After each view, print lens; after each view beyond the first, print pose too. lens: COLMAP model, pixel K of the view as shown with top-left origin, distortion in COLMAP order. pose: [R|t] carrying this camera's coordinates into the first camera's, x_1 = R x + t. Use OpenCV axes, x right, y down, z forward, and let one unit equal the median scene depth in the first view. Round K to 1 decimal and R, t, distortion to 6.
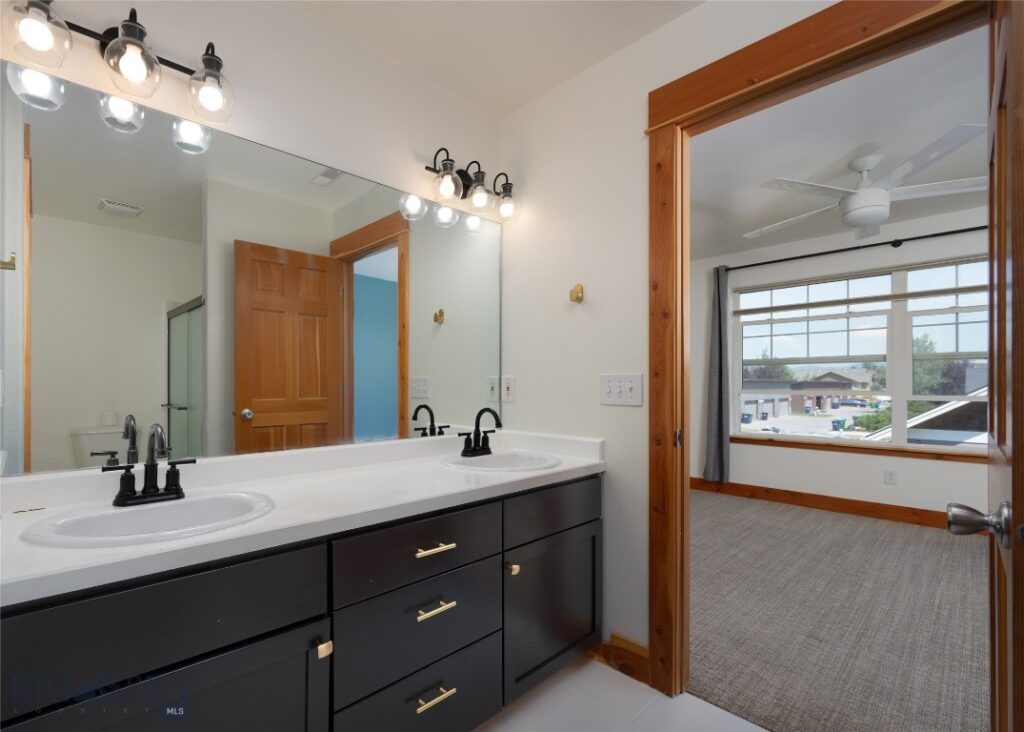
lens RADIAL K [[469.5, 0, 428.3], [0, 469.5, 383.6], [0, 0, 1]] dist [0.000101, -0.000687]
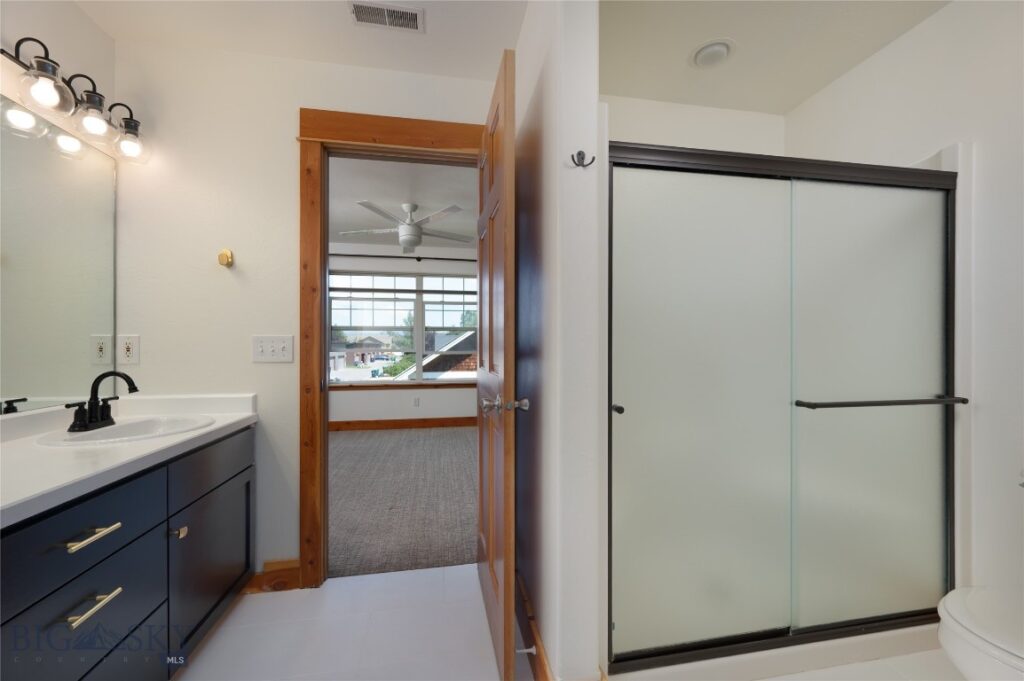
lens RADIAL K [[410.4, 0, 516.8], [0, 410.4, 344.1], [0, 0, 1]] dist [0.000295, -0.000441]
pose [[0.496354, 0.001929, 0.868118, -0.160686], [-0.001463, 0.999998, -0.001385, 0.001359], [-0.868119, -0.000583, 0.496356, -0.025995]]
